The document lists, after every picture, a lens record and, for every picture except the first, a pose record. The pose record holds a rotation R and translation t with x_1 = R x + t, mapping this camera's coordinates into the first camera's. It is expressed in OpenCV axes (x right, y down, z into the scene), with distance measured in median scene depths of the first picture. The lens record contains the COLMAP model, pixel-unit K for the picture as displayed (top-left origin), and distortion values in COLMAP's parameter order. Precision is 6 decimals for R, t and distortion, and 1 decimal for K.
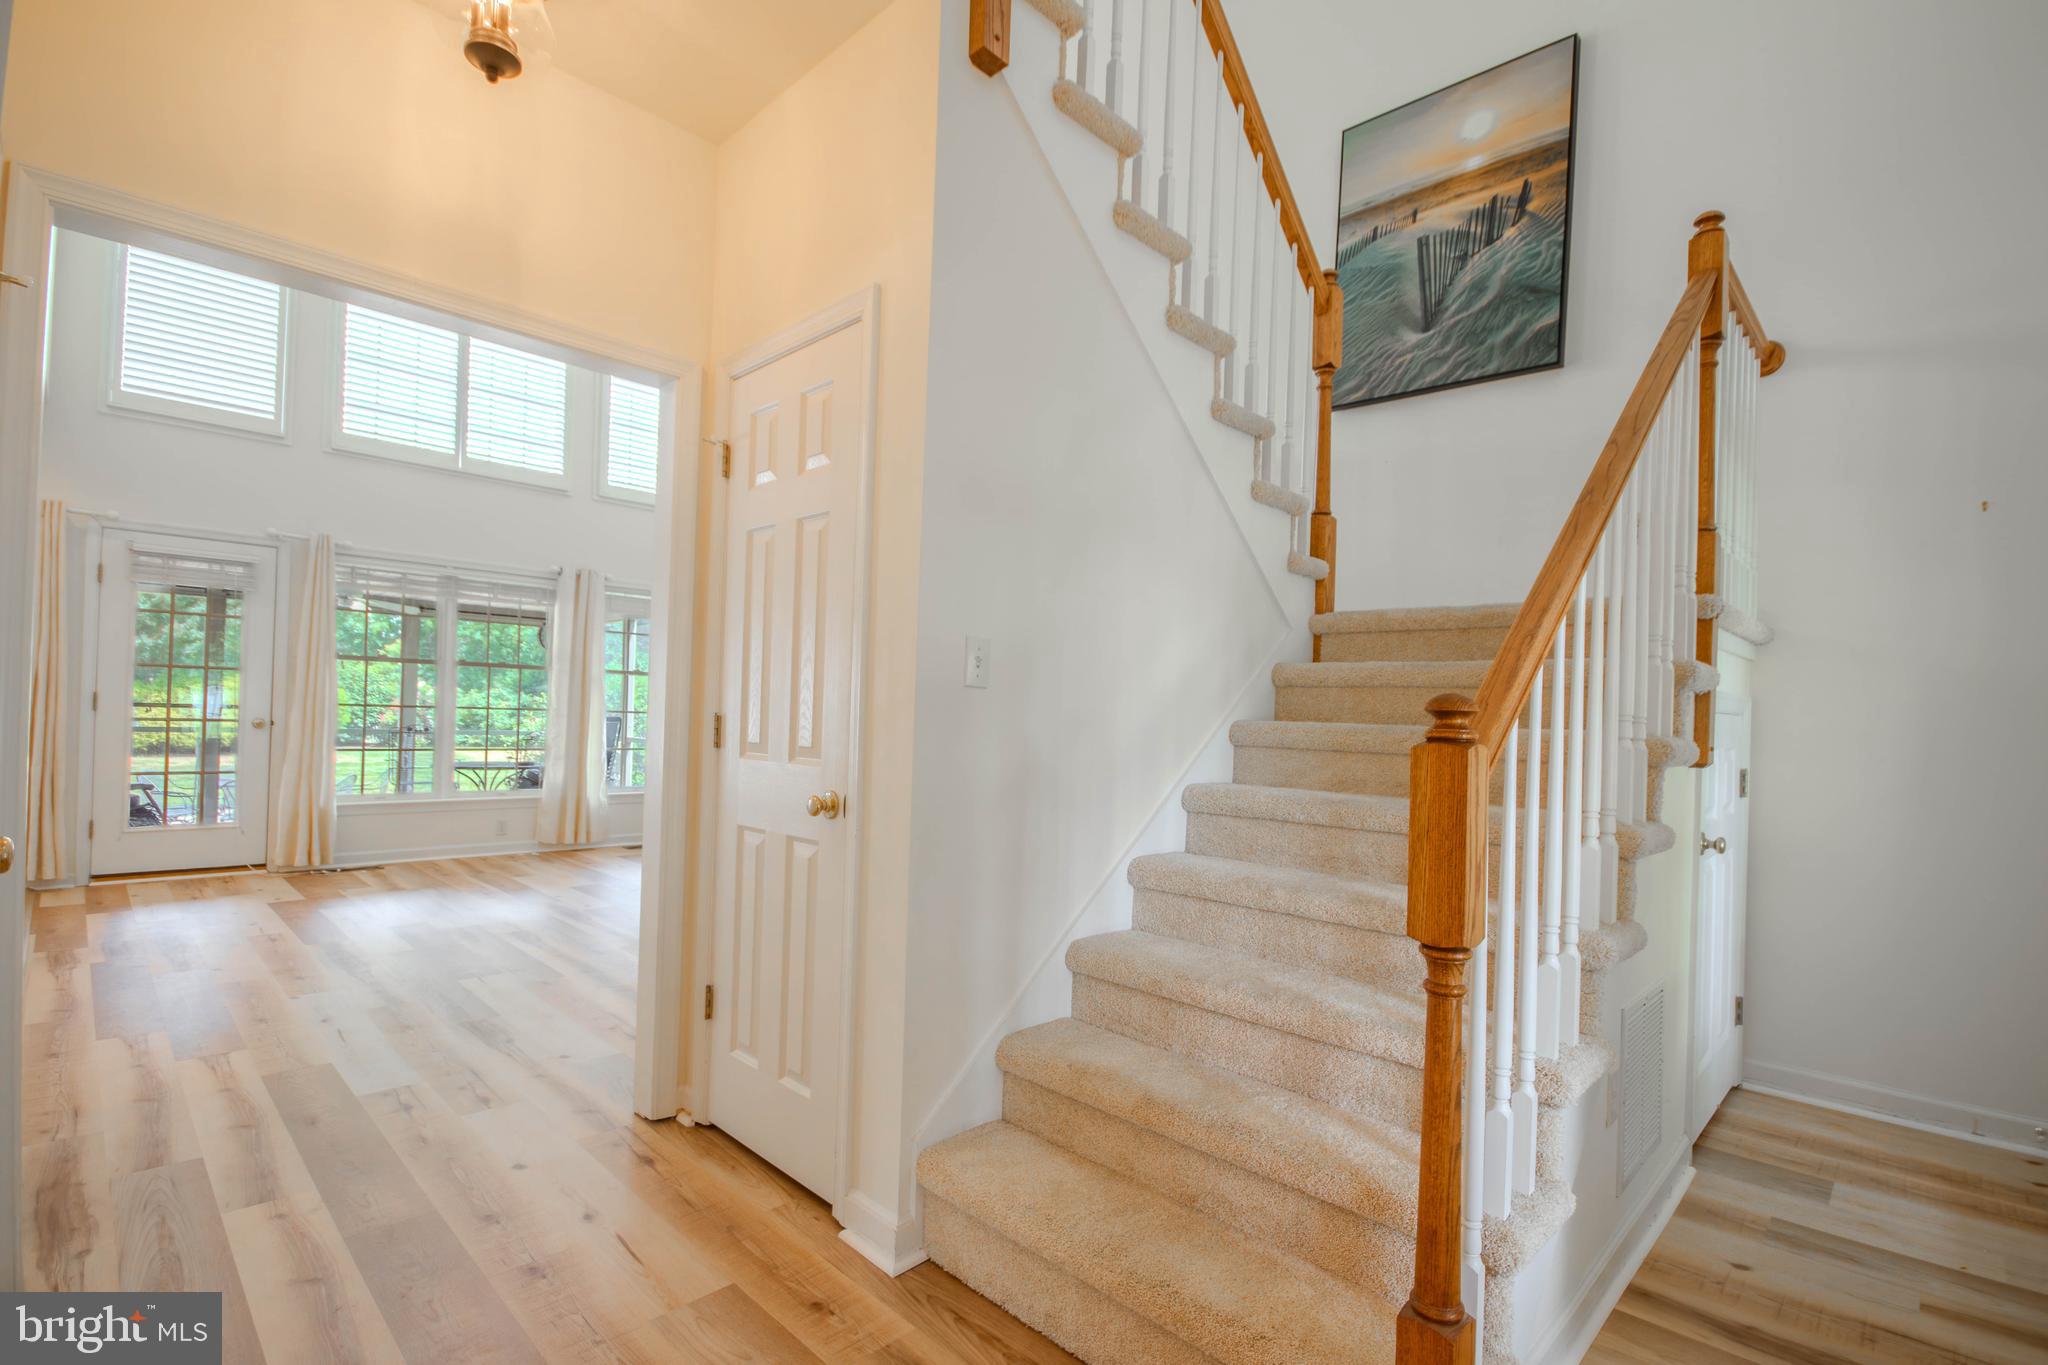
lens RADIAL K [[952.4, 0, 1030.0], [0, 952.4, 715.3], [0, 0, 1]] dist [0.002897, -0.005801]
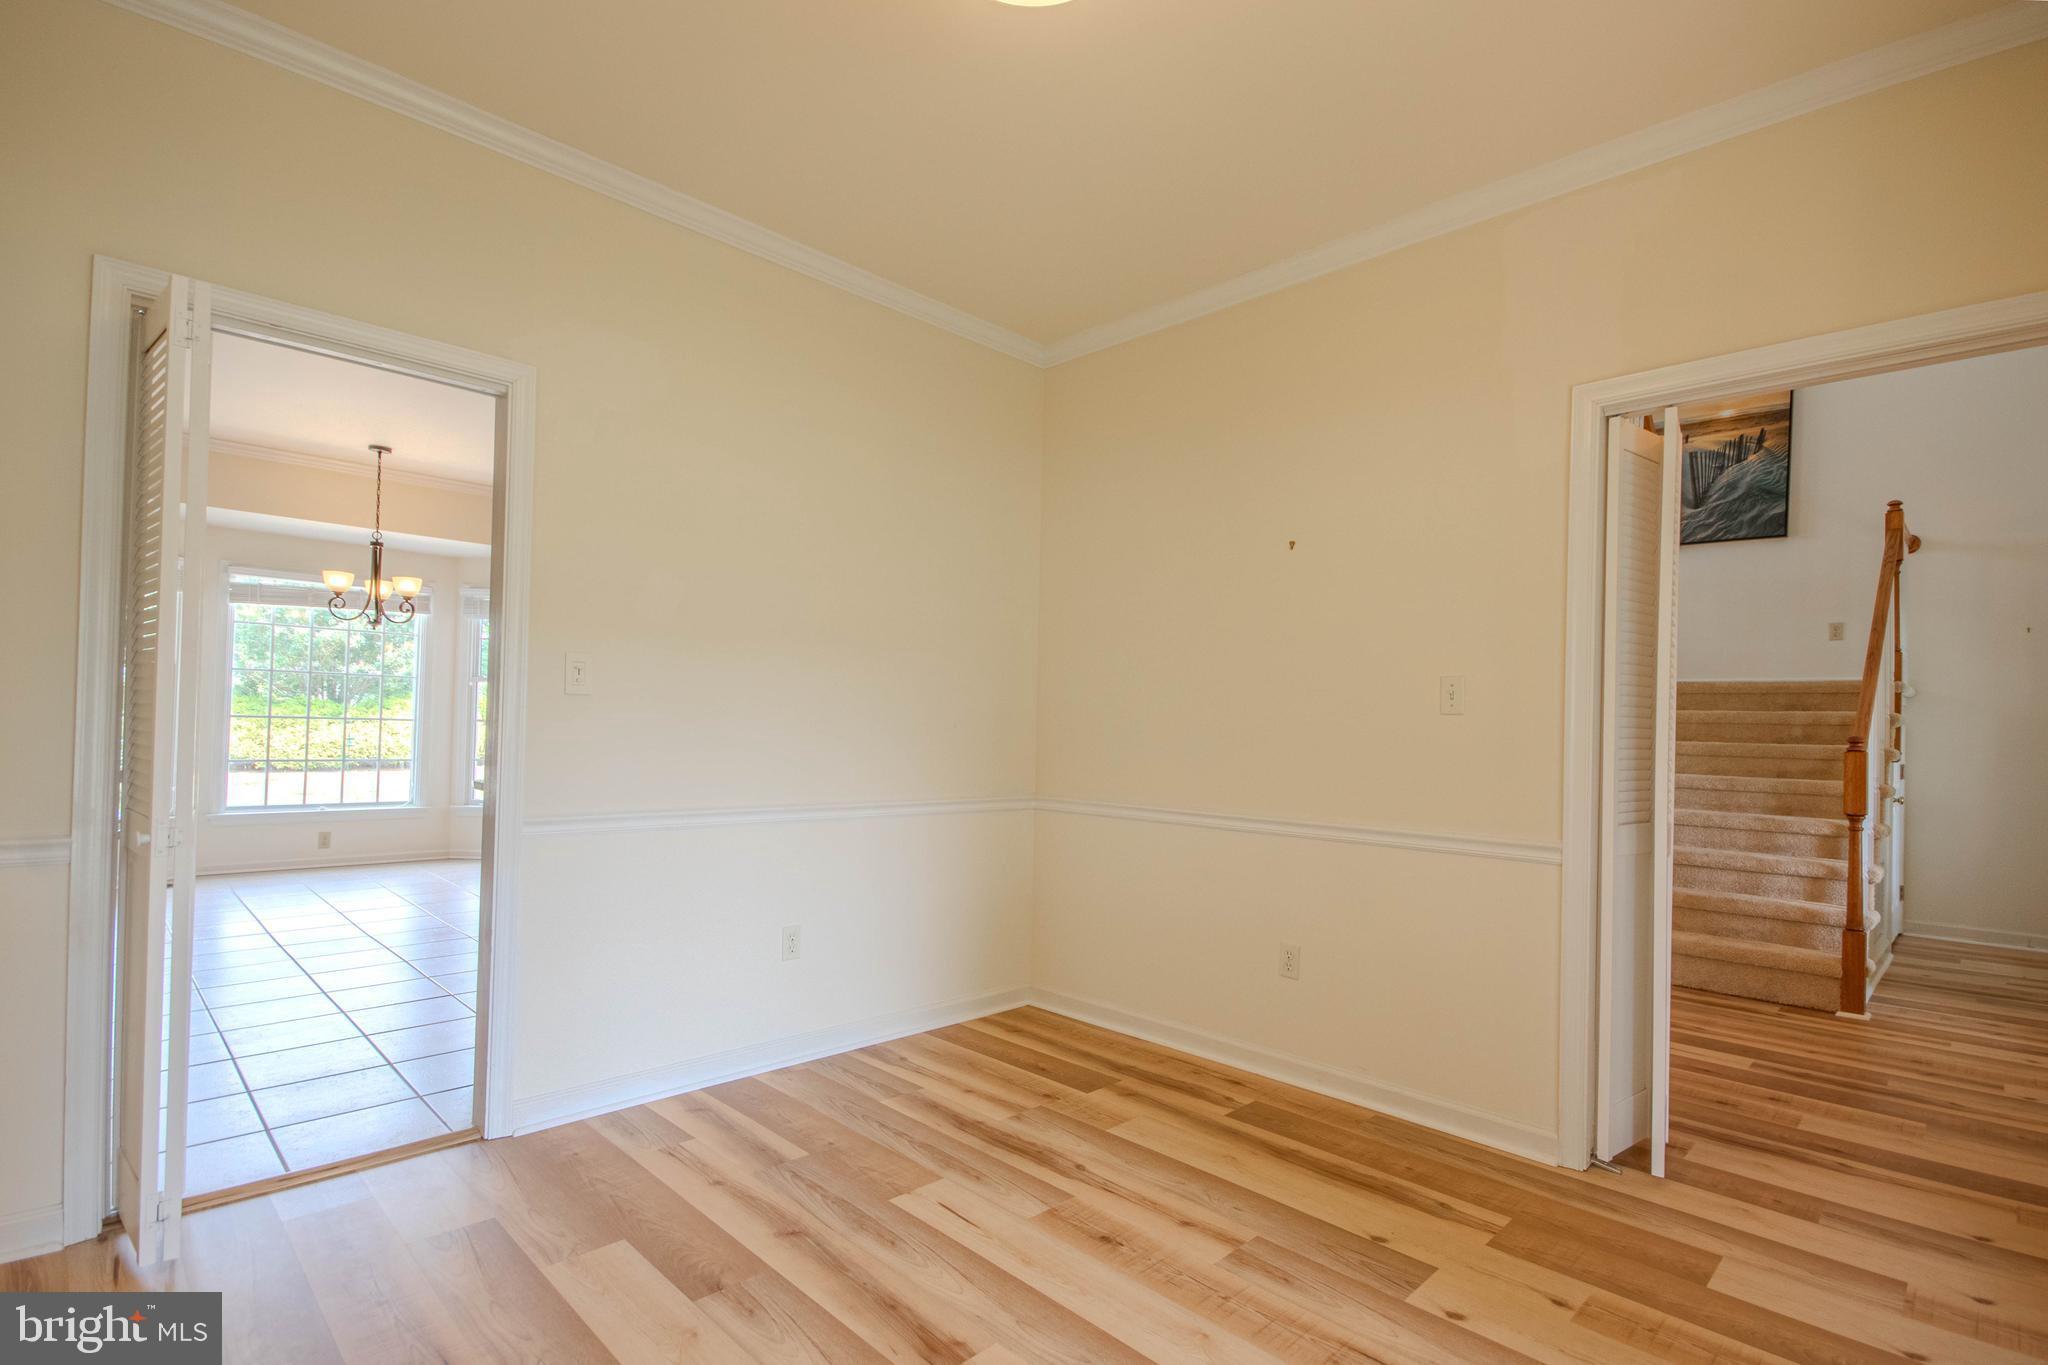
lens RADIAL K [[985.9, 0, 1024.9], [0, 985.9, 714.1], [0, 0, 1]] dist [-0.004718, -0.001072]
pose [[0.999790, -0.007303, -0.019160, -0.761267], [0.007134, 0.999935, -0.008886, -0.029851], [0.019224, 0.008747, 0.999777, -0.783016]]
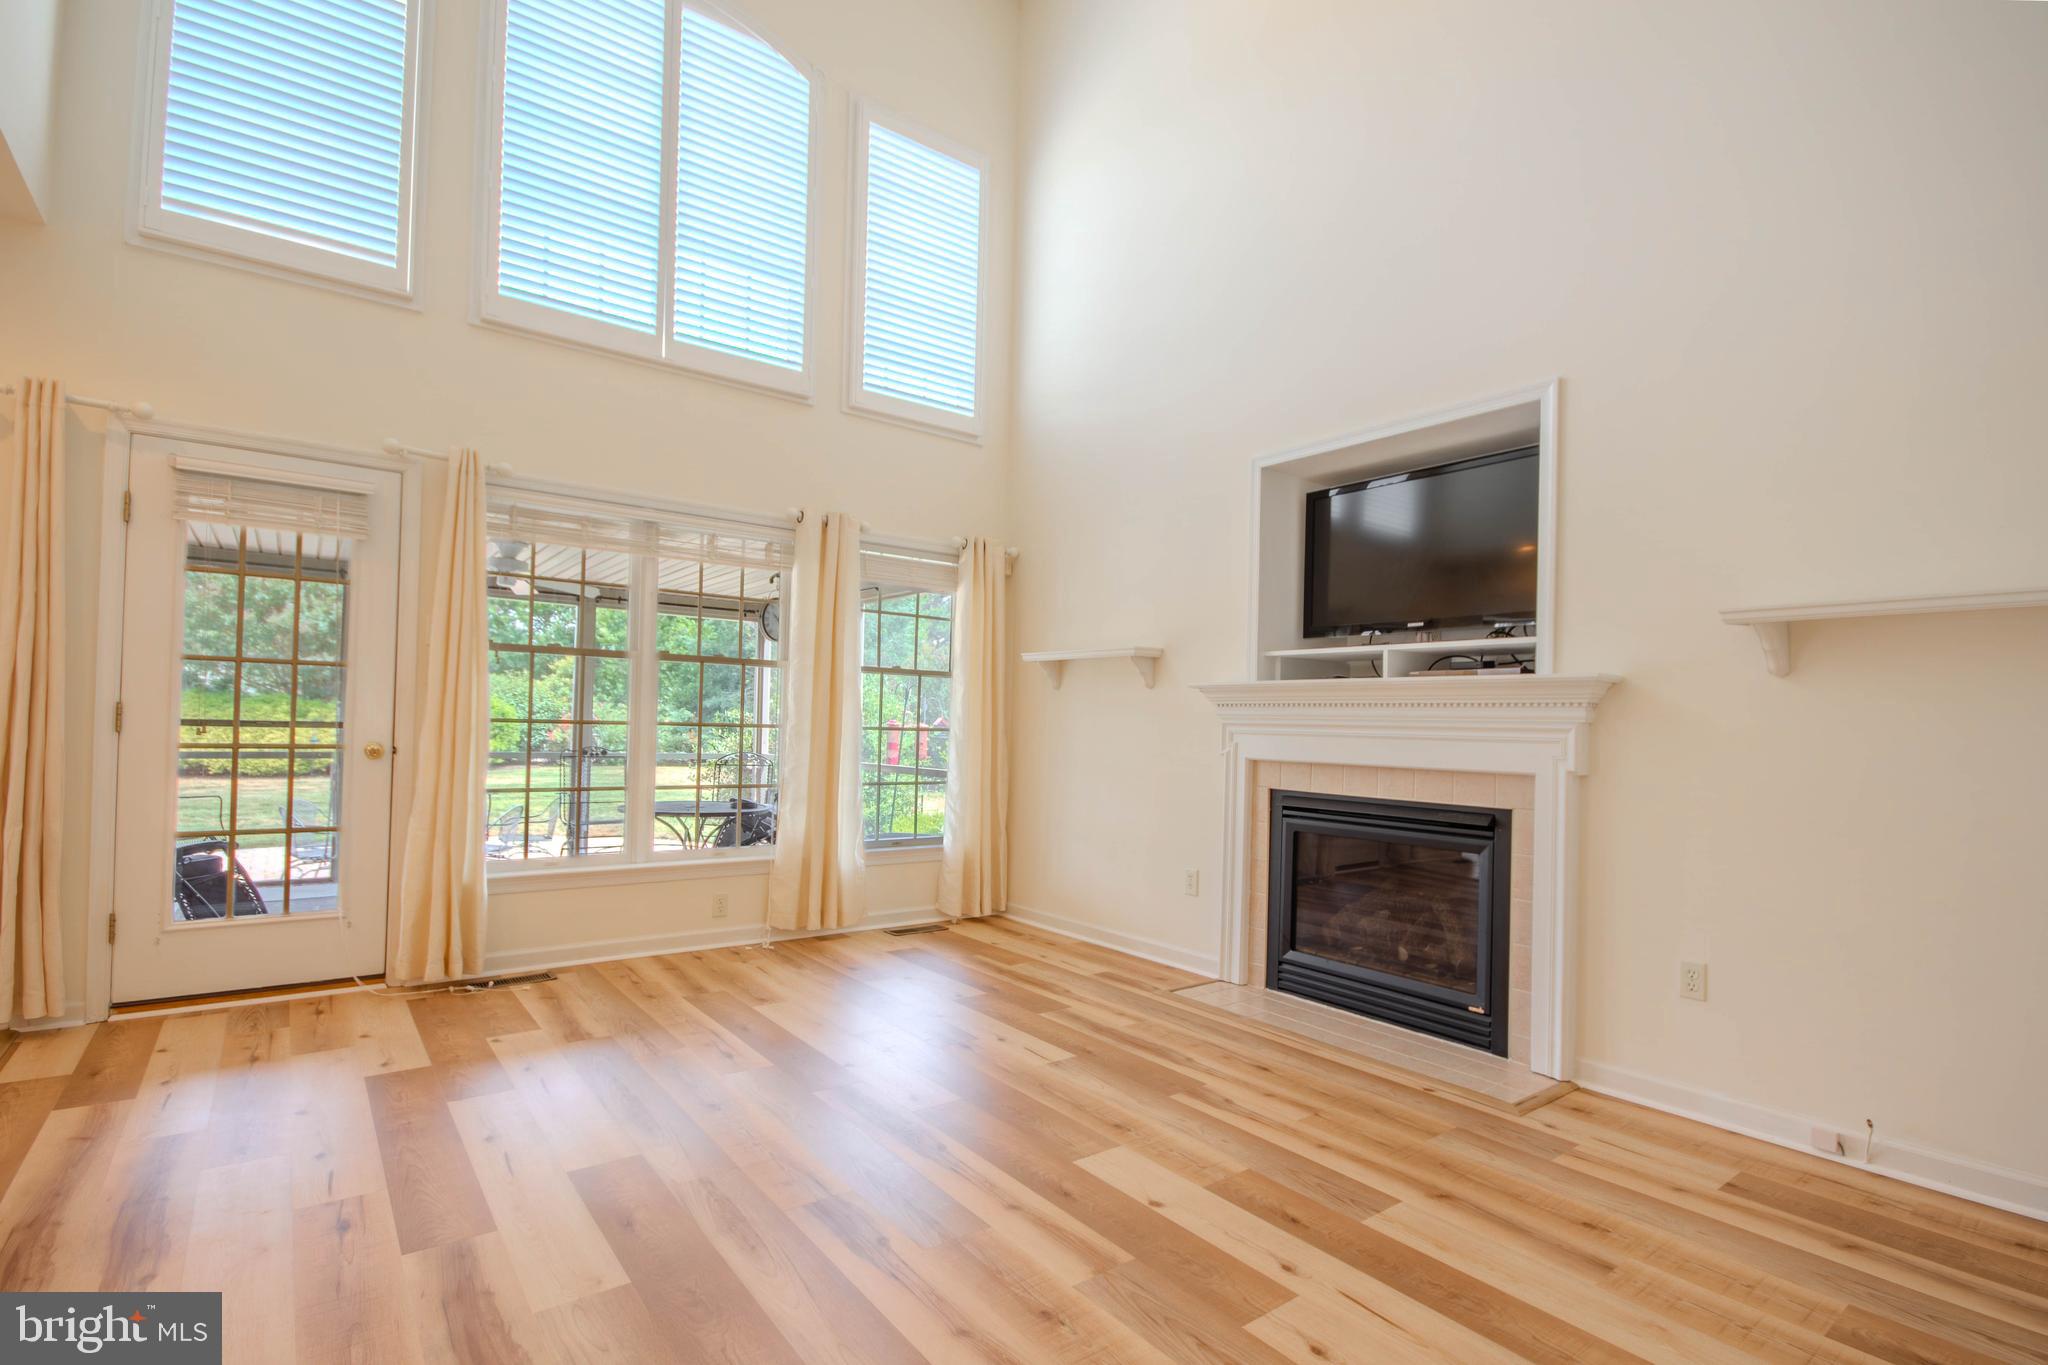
lens RADIAL K [[966.8, 0, 1021.1], [0, 966.8, 716.0], [0, 0, 1]] dist [-0.000498, -0.000530]
pose [[0.990013, -0.008951, -0.140691, -0.461260], [0.006900, 0.999863, -0.015056, -0.003209], [0.140807, 0.013935, 0.989939, 0.665904]]
